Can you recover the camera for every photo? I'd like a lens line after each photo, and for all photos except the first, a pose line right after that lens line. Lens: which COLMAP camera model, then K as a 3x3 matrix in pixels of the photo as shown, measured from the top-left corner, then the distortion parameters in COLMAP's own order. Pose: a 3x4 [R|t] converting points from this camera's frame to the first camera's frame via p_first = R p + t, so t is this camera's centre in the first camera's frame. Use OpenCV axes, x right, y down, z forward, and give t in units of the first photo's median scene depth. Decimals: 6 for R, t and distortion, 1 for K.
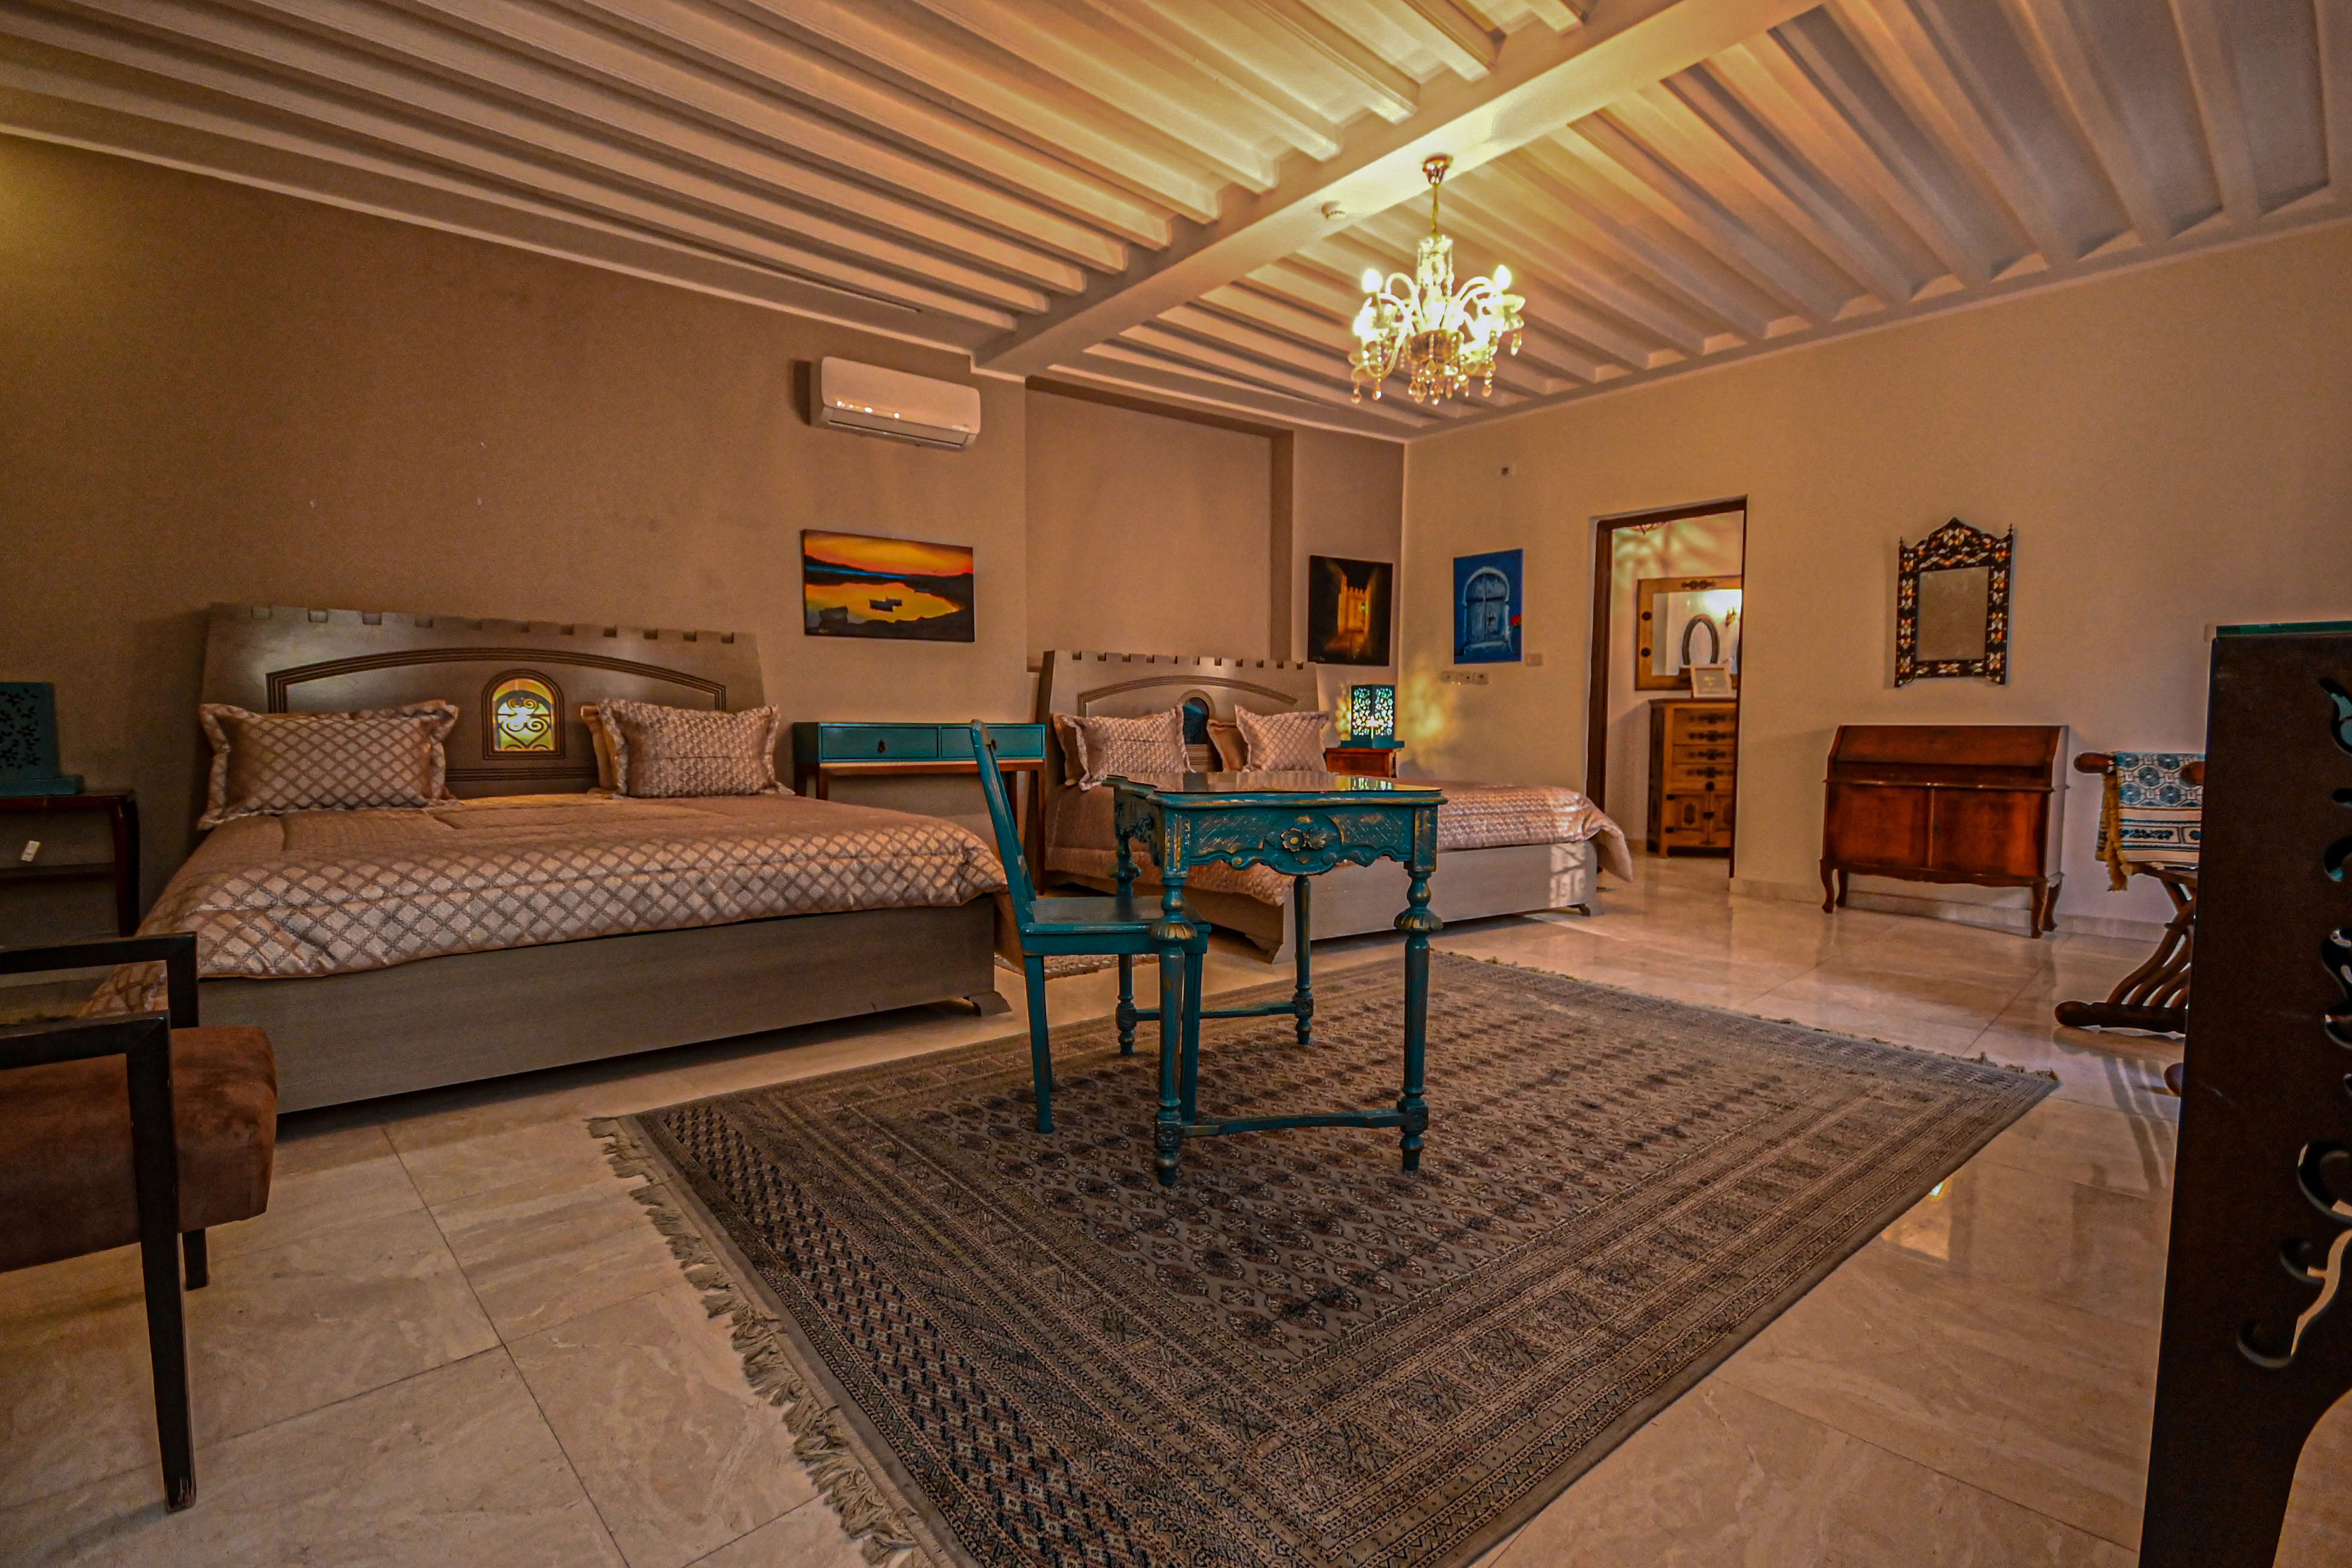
lens RADIAL K [[1015.9, 0, 1172.0], [0, 1015.9, 793.2], [0, 0, 1]] dist [0.003430, -0.010057]
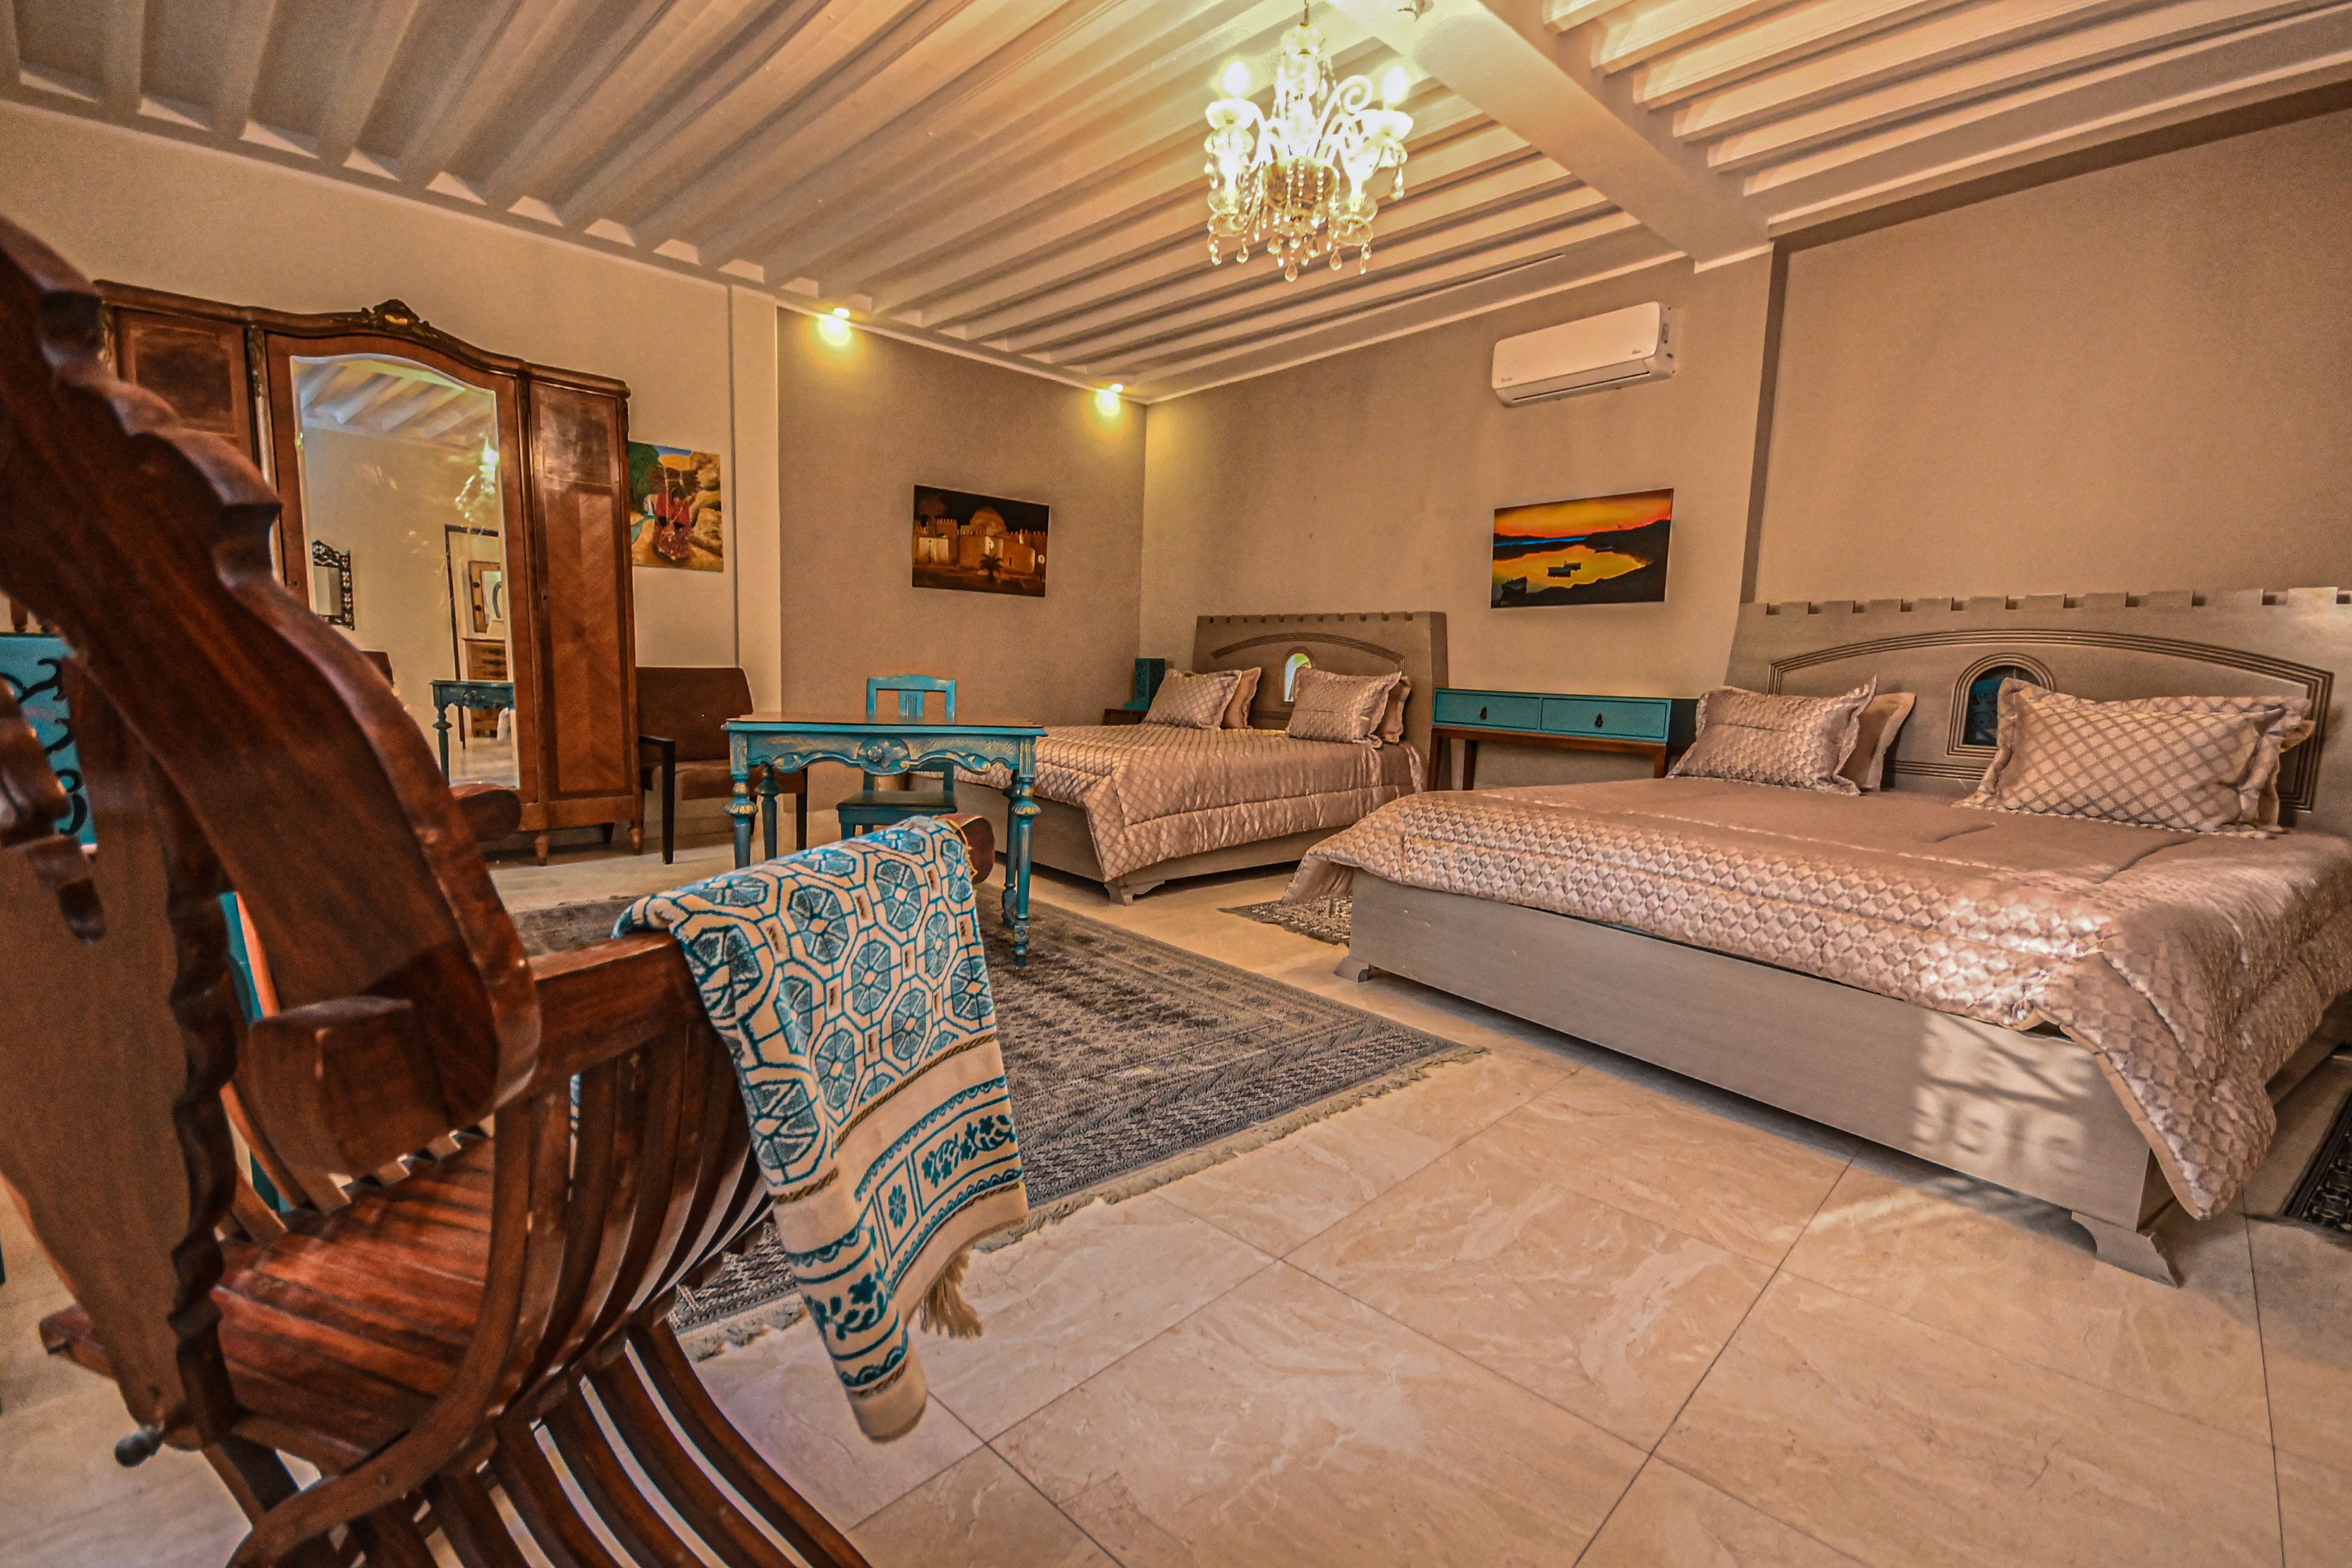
lens RADIAL K [[1015.9, 0, 1172.0], [0, 1015.9, 793.2], [0, 0, 1]] dist [0.003430, -0.010057]
pose [[0.058024, 0.118207, -0.991292, 0.677104], [-0.105302, 0.988151, 0.111669, -0.044848], [0.992746, 0.097905, 0.069784, 0.585076]]
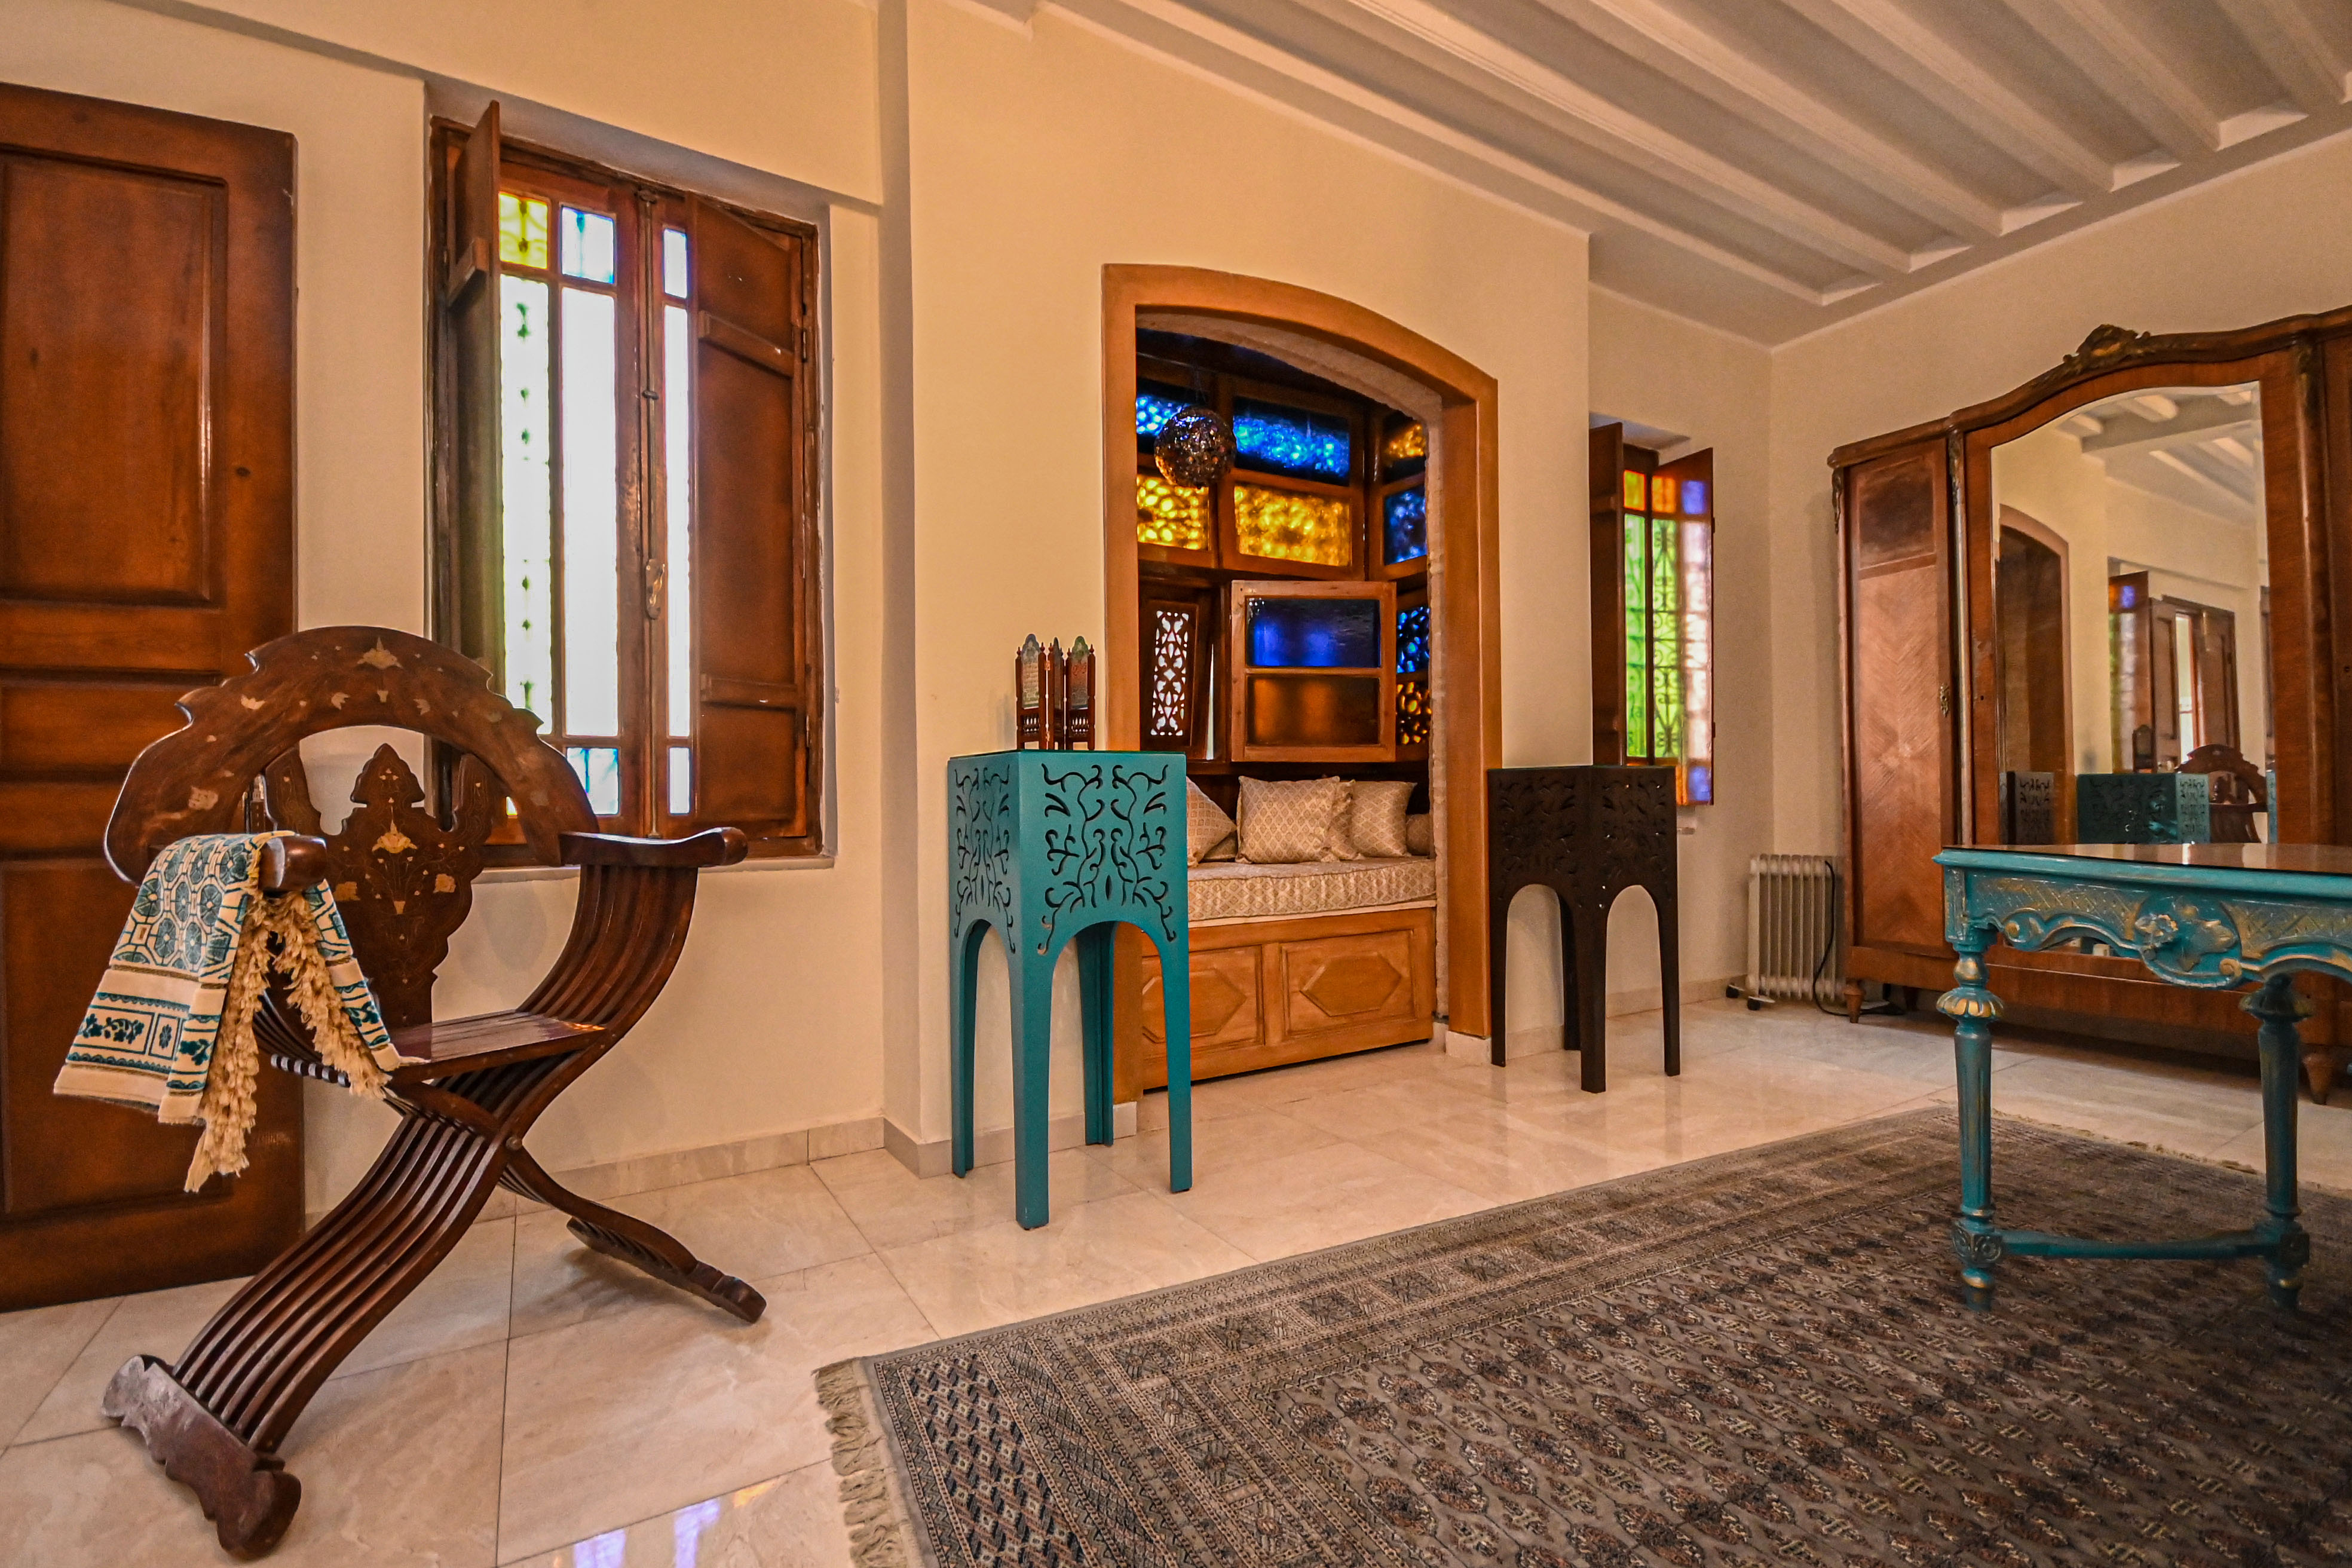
lens RADIAL K [[1015.9, 0, 1172.0], [0, 1015.9, 793.2], [0, 0, 1]] dist [0.003430, -0.010057]
pose [[-0.980502, 0.003694, 0.196474, 0.271798], [0.017152, 0.997616, 0.066841, -0.037609], [-0.195759, 0.068908, -0.978228, 0.736339]]
